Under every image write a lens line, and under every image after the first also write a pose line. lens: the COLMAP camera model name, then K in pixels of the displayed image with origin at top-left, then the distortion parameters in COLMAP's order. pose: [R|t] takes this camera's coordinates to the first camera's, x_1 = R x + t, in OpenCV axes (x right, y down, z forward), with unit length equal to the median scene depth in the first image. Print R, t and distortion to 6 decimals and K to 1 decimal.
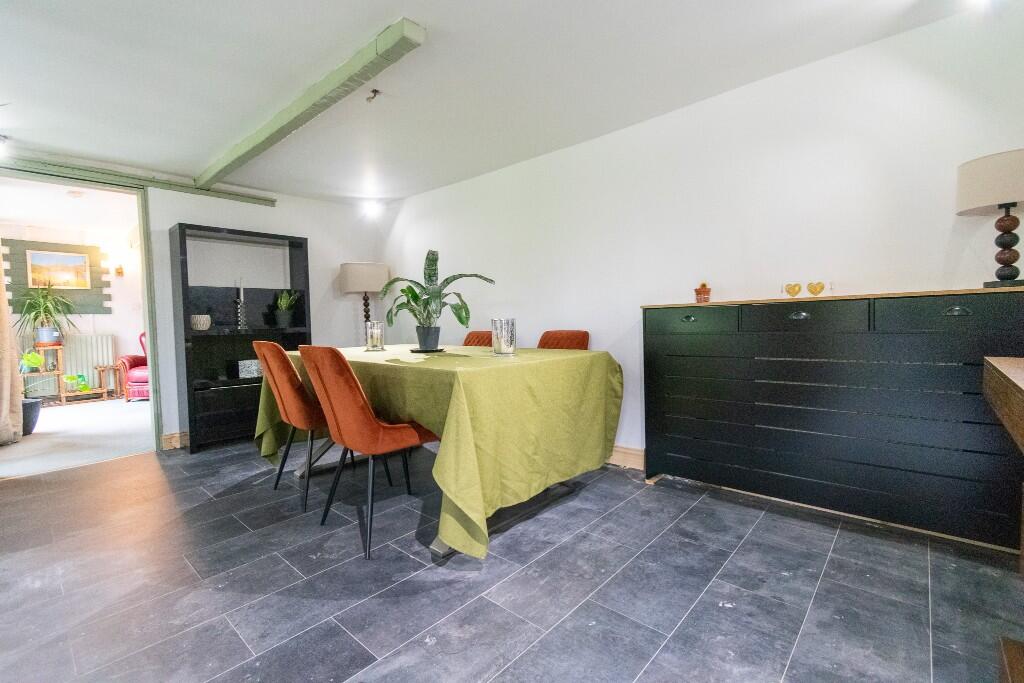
lens RADIAL K [[457.2, 0, 513.6], [0, 457.2, 338.6], [0, 0, 1]] dist [0.000360, -0.000278]
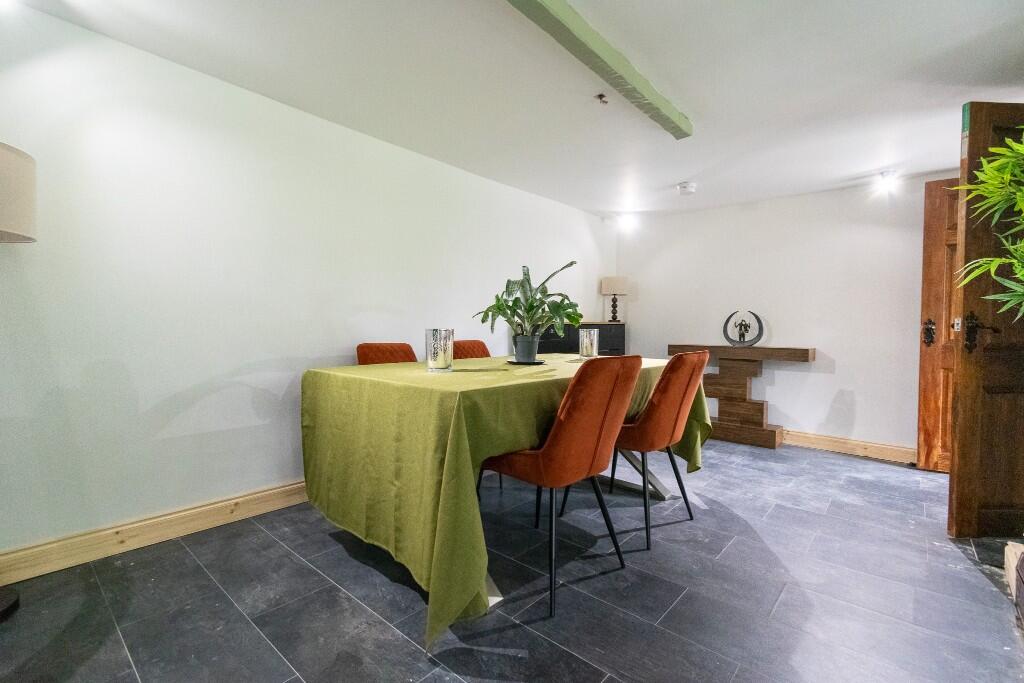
lens RADIAL K [[457.2, 0, 513.6], [0, 457.2, 338.6], [0, 0, 1]] dist [0.000360, -0.000278]
pose [[-0.018344, -0.004000, 0.999824, -1.663588], [0.030903, 0.999512, 0.004566, -0.040215], [-0.999354, 0.030981, -0.018212, 1.586622]]
